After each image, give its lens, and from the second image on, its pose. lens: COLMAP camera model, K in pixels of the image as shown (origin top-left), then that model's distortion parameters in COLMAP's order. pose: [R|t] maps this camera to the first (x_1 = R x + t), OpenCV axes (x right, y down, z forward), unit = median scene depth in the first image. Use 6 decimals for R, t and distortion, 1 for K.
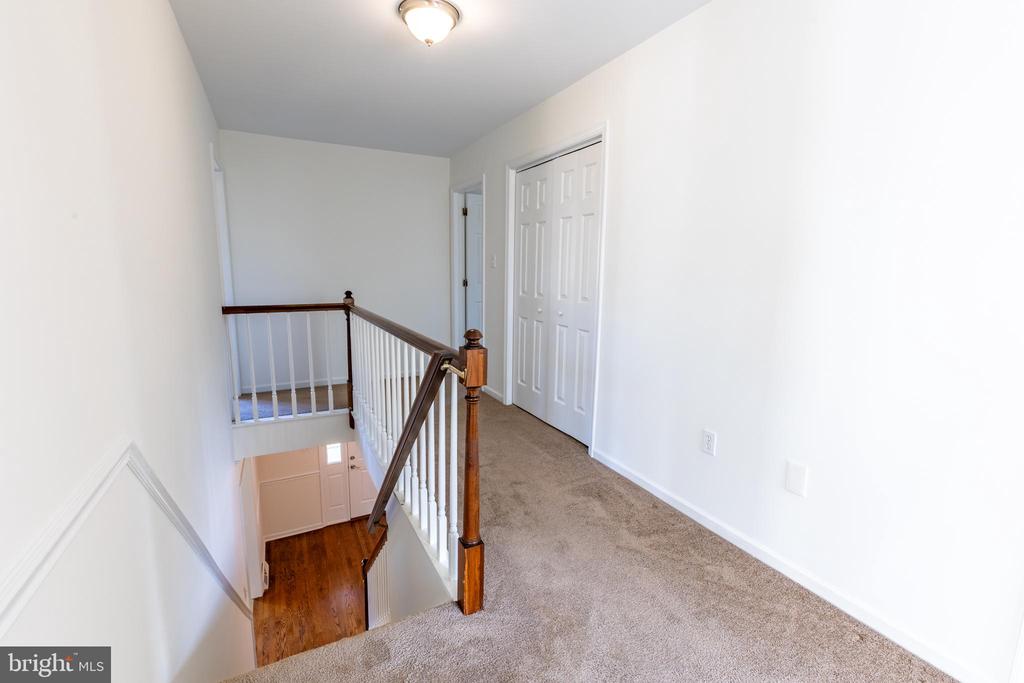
lens RADIAL K [[458.4, 0, 512.8], [0, 458.4, 342.2], [0, 0, 1]] dist [0.001151, 0.001166]
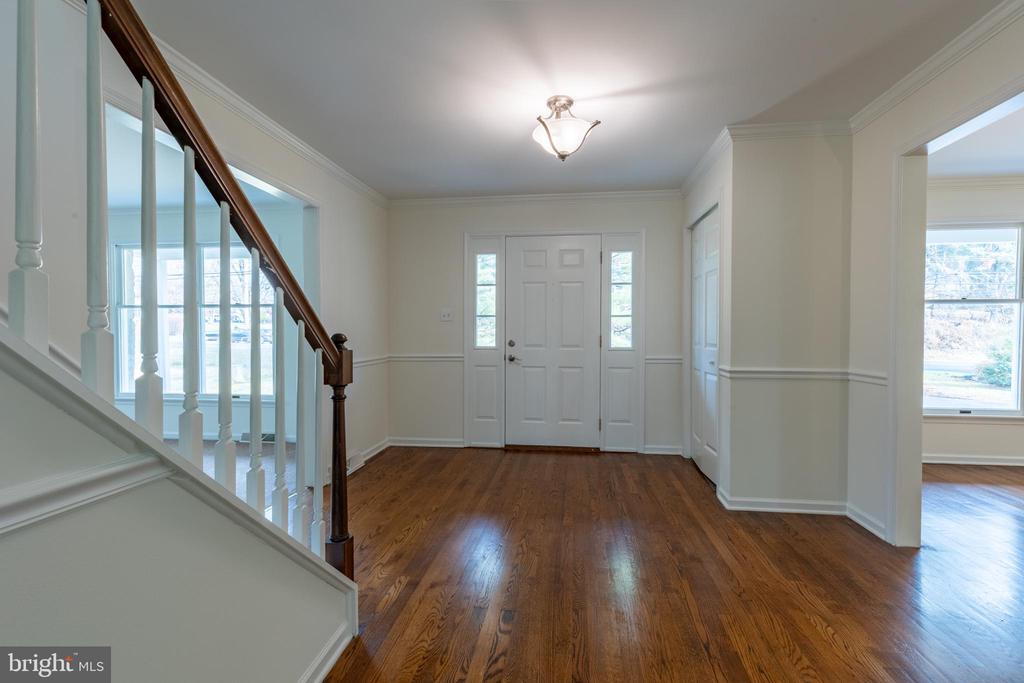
lens RADIAL K [[458.4, 0, 513.5], [0, 458.4, 336.0], [0, 0, 1]] dist [0.001151, 0.001166]
pose [[0.820434, -0.006356, -0.571706, 0.015674], [-0.079884, 0.988855, -0.125632, 0.321499], [0.566133, 0.148743, 0.810783, 0.484753]]
